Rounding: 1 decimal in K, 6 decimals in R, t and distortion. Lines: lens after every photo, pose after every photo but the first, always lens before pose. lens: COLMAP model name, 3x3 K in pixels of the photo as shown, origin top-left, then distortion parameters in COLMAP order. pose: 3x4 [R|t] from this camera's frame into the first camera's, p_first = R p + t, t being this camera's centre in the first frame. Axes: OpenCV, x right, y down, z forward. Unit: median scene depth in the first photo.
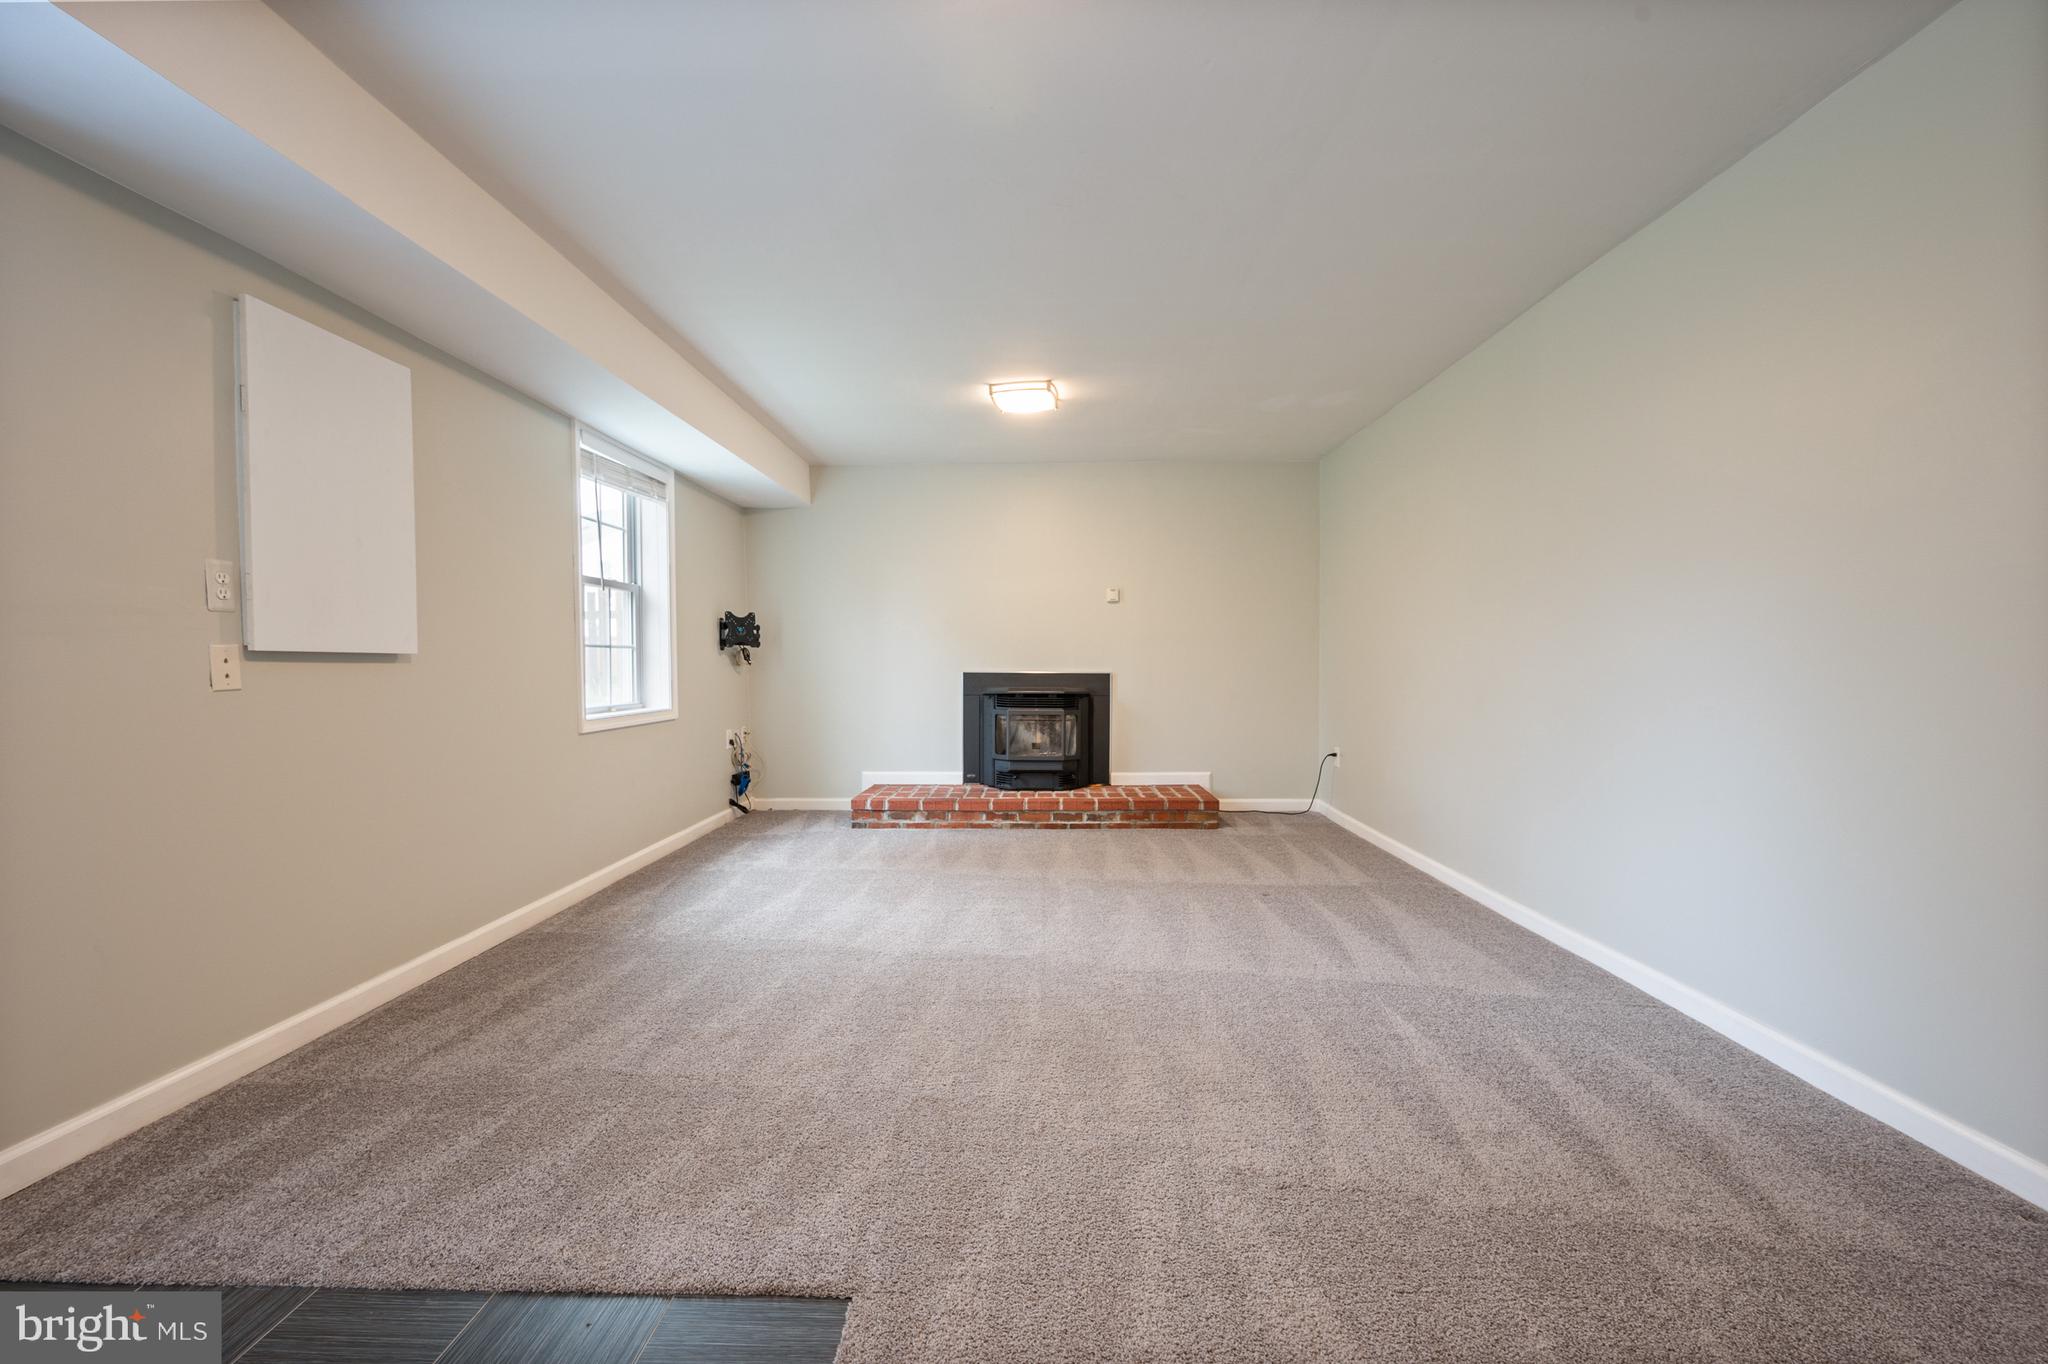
lens RADIAL K [[806.8, 0, 1024.0], [0, 806.8, 682.0], [0, 0, 1]] dist [0.001353, -0.000050]
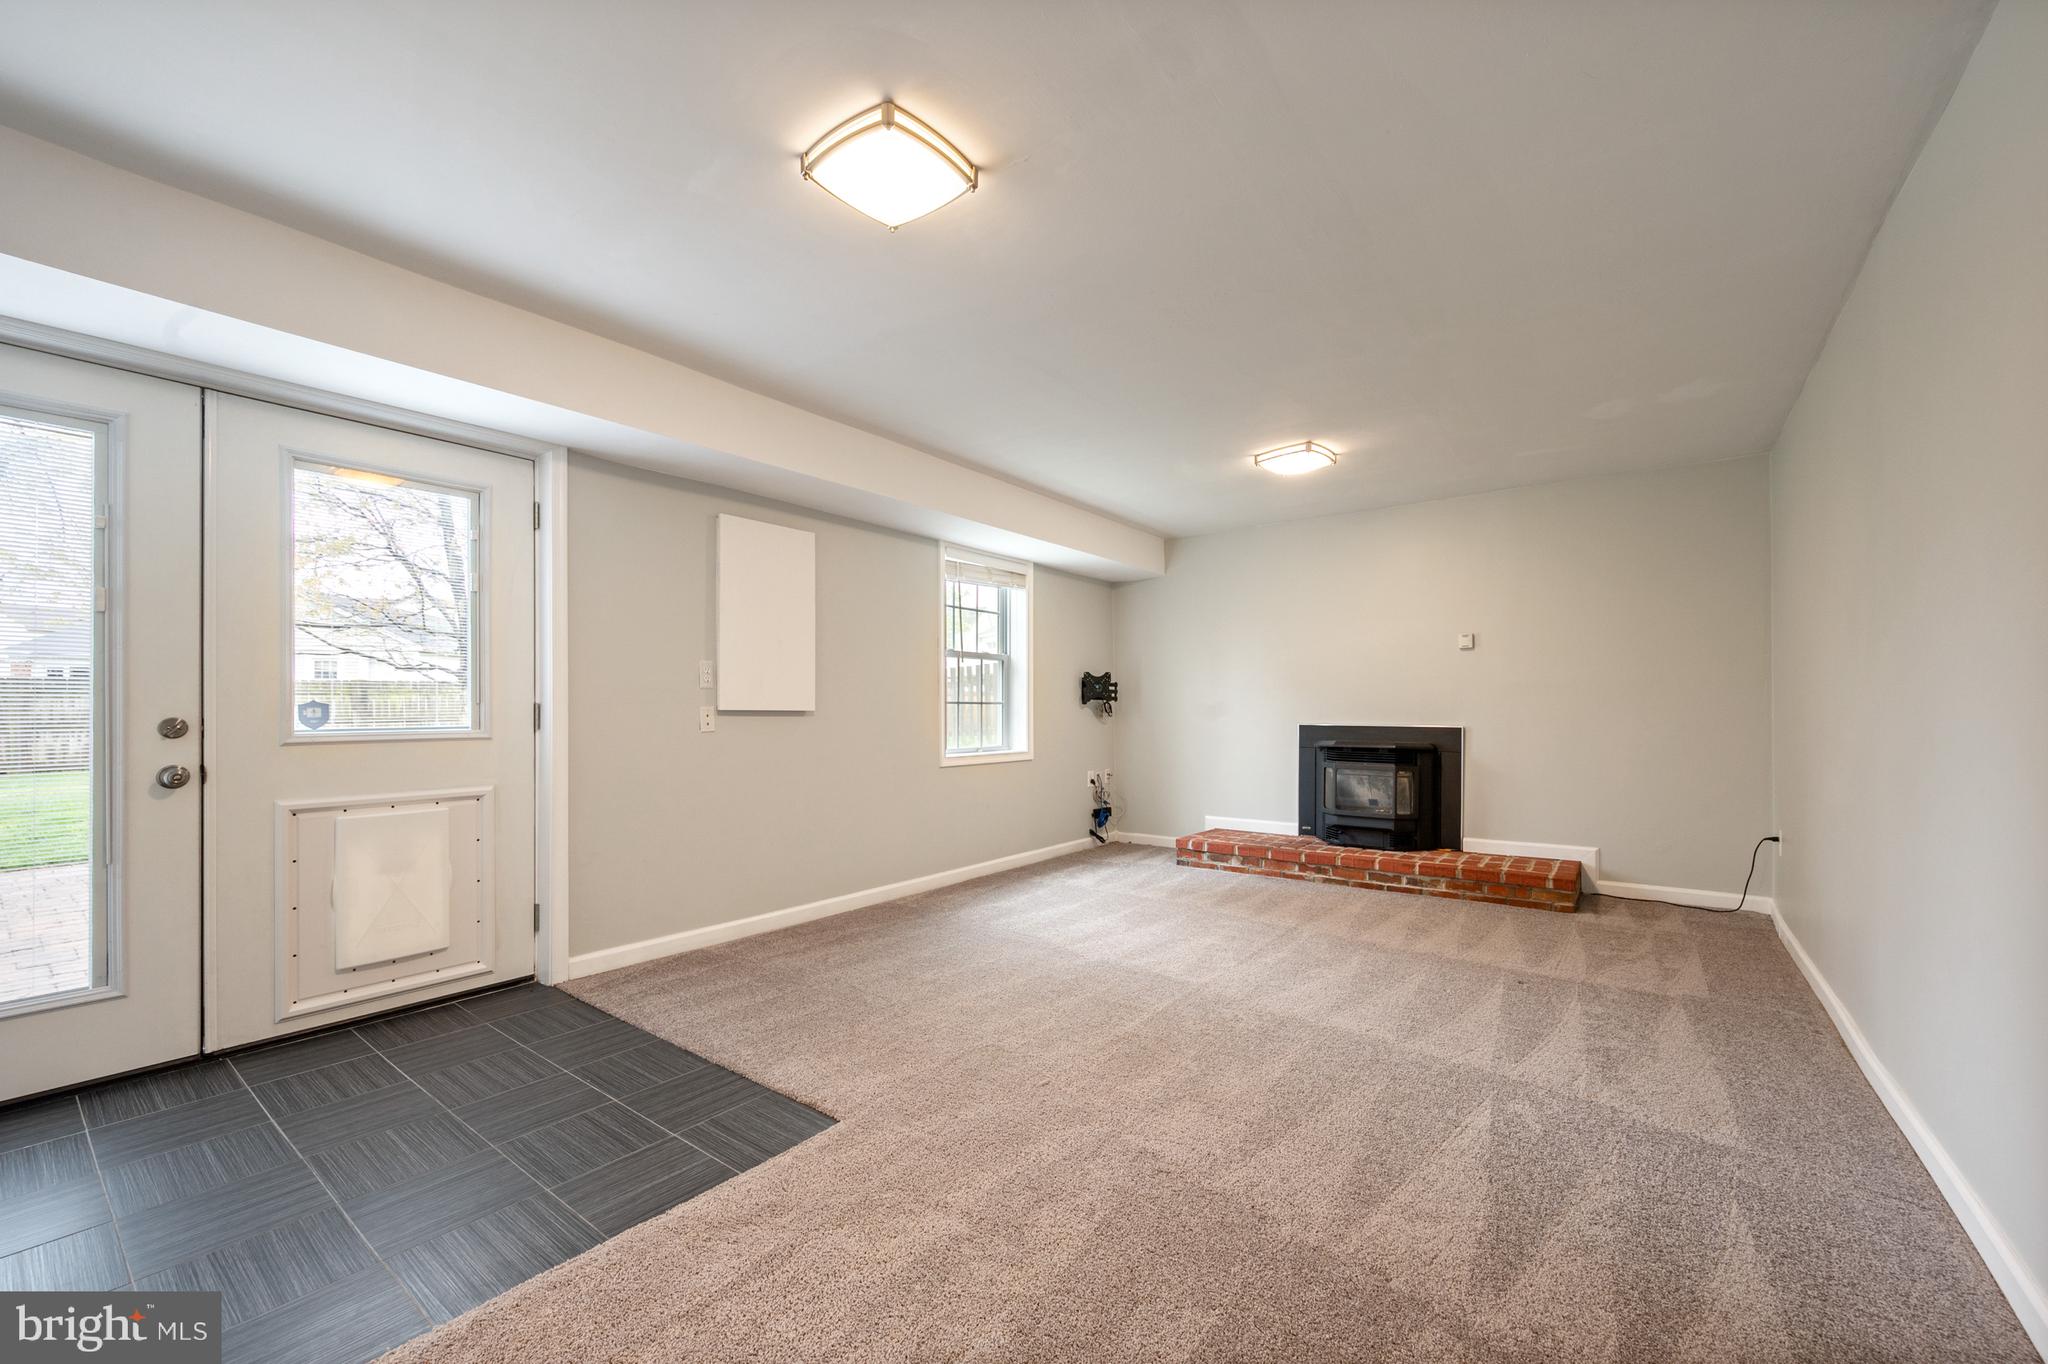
lens RADIAL K [[808.4, 0, 1027.9], [0, 808.4, 708.0], [0, 0, 1]] dist [0.001341, -0.000085]
pose [[0.814050, -0.001667, -0.580792, 0.267711], [-0.014706, 0.999616, -0.023482, -0.004617], [0.580609, 0.027656, 0.813713, -0.026919]]
